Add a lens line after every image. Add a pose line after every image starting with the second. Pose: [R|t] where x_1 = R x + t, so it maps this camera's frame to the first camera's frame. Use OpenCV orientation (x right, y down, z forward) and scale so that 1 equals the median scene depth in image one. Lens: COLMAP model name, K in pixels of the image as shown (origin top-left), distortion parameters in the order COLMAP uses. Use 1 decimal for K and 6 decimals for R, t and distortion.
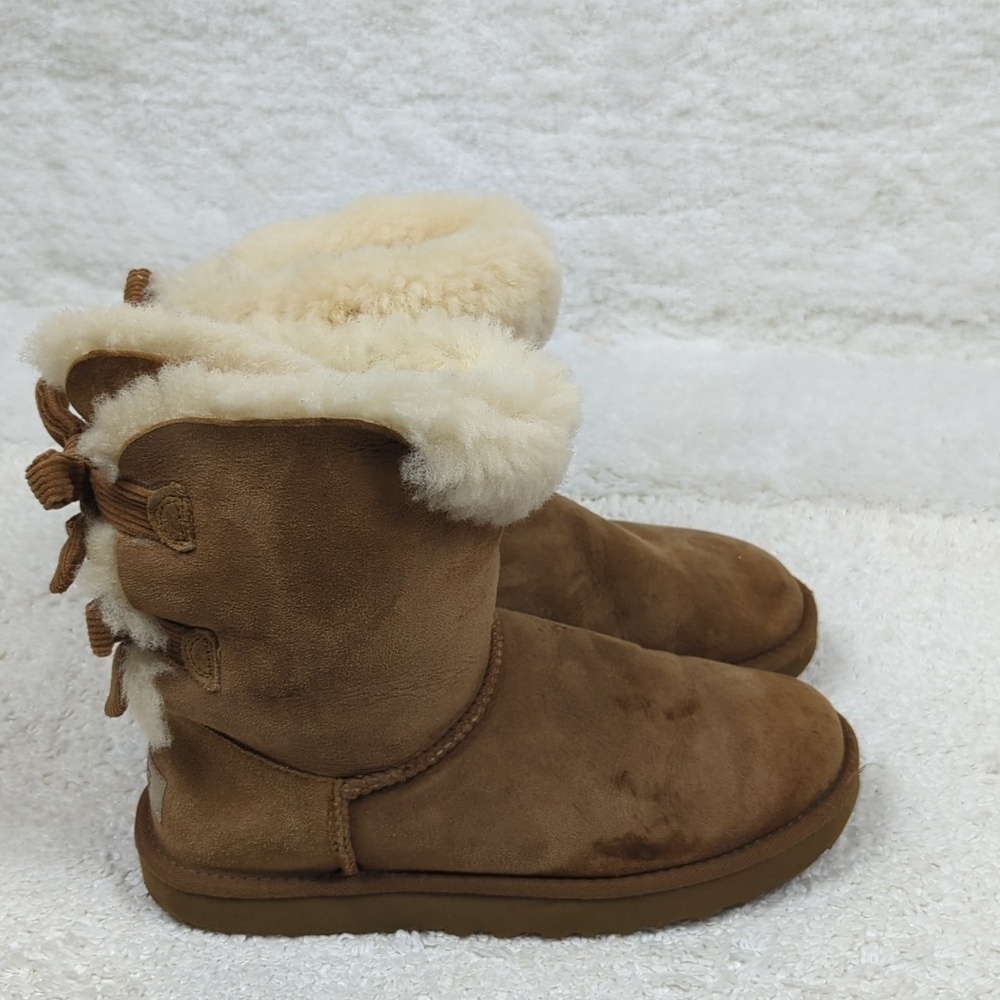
lens RADIAL K [[1648.4, 0, 507.4], [0, 1648.4, 502.4], [0, 0, 1]] dist [0.005710, 0.000000]
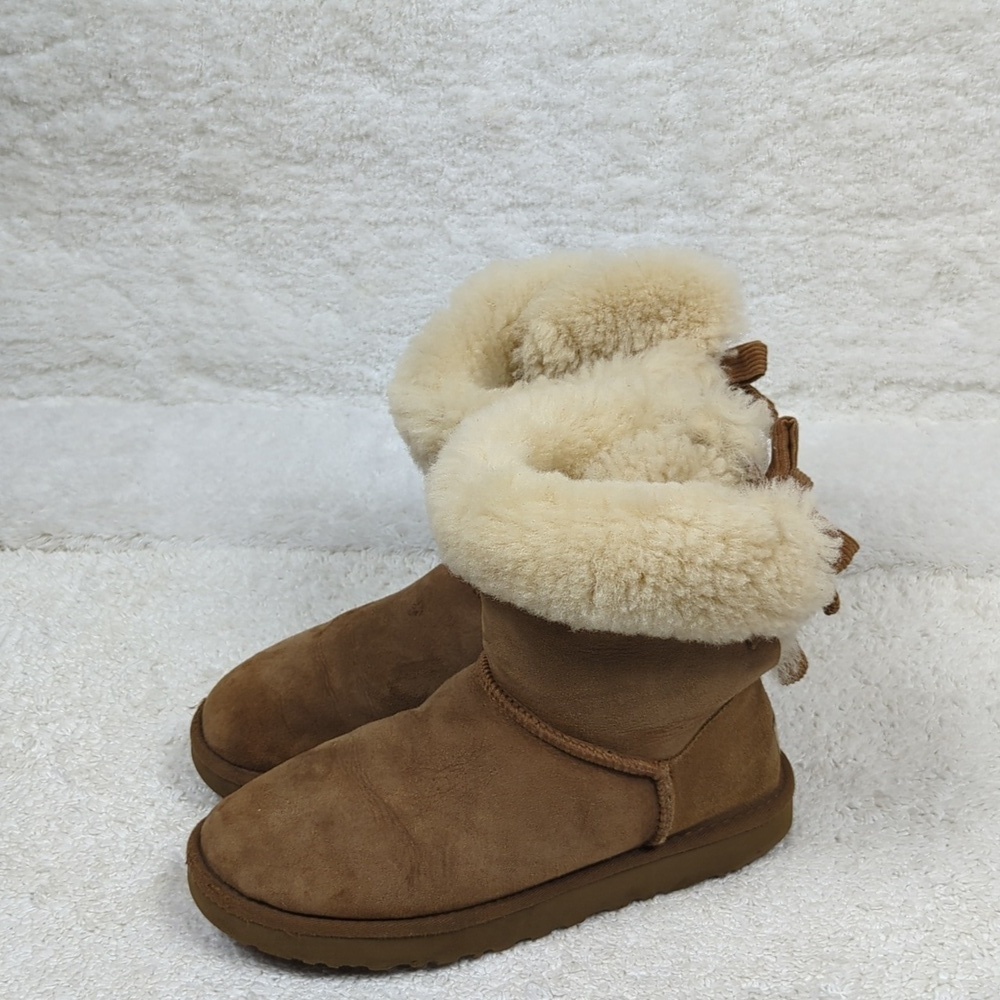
lens RADIAL K [[1648.4, 0, 503.0], [0, 1648.4, 499.4], [0, 0, 1]] dist [0.005710, 0.000000]
pose [[0.997461, -0.039913, -0.058974, -0.001844], [0.039653, 0.999198, -0.005561, -0.044977], [0.059148, 0.003208, 0.998244, -0.096498]]
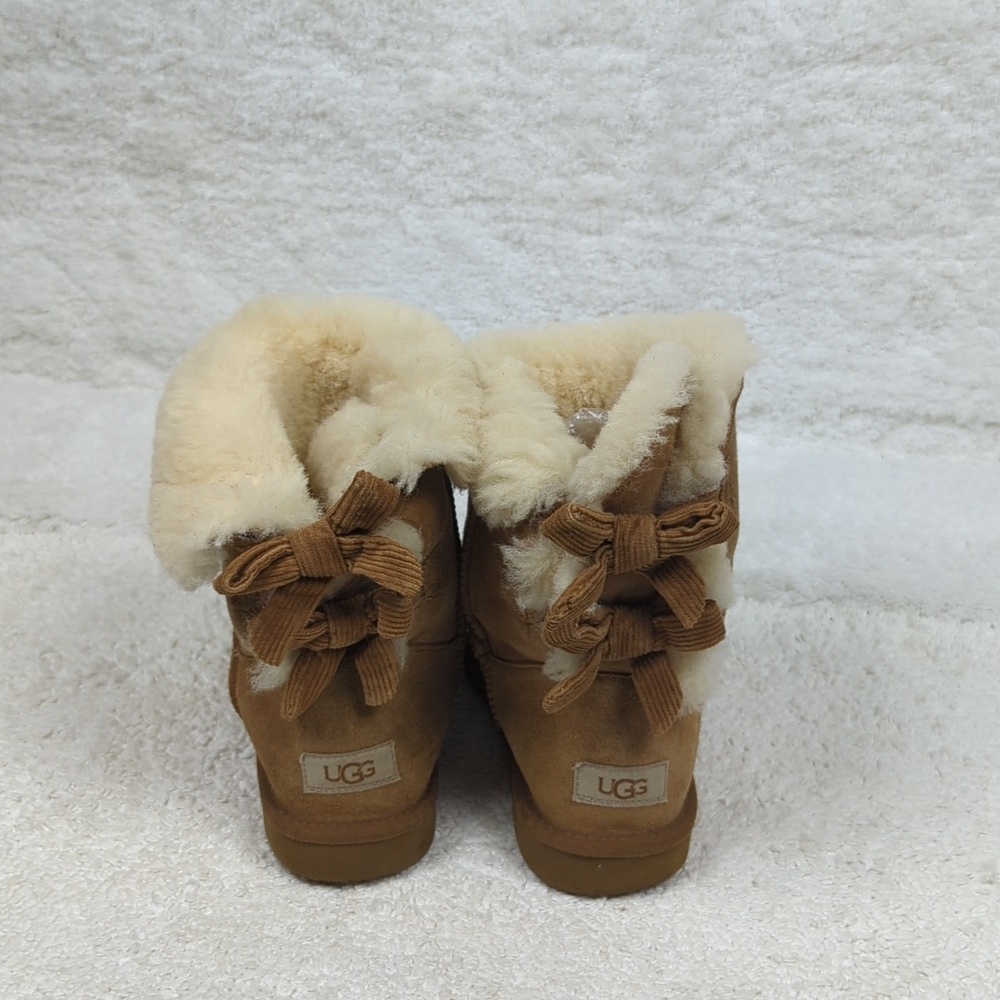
lens RADIAL K [[1648.4, 0, 507.9], [0, 1648.4, 499.9], [0, 0, 1]] dist [0.005710, 0.000000]
pose [[0.998369, 0.023476, -0.052047, 0.029568], [-0.025047, 0.999243, -0.029751, -0.025278], [0.051309, 0.031007, 0.998201, -0.034493]]
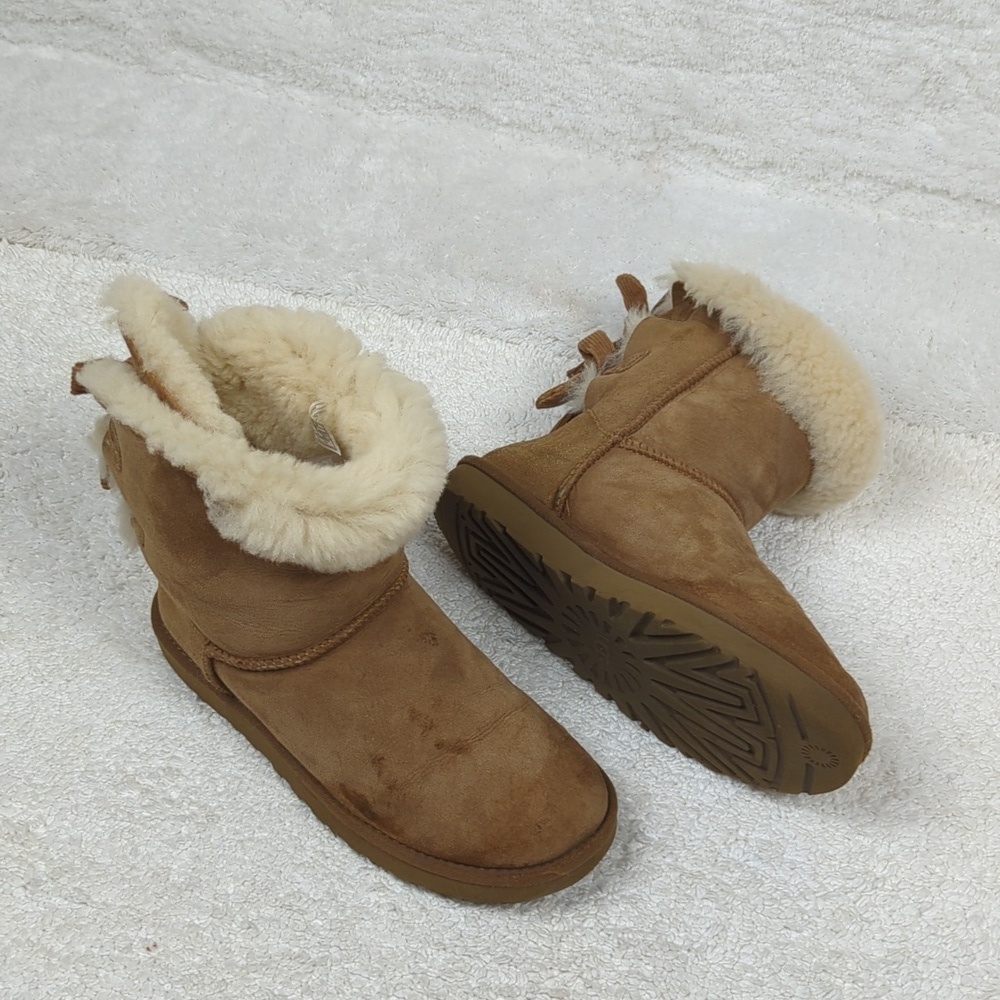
lens RADIAL K [[1648.4, 0, 505.7], [0, 1648.4, 510.3], [0, 0, 1]] dist [0.005710, 0.000000]
pose [[0.992167, 0.113680, -0.051793, 0.040055], [-0.089737, 0.937007, 0.337587, -0.264299], [0.086907, -0.330295, 0.939868, -0.132135]]
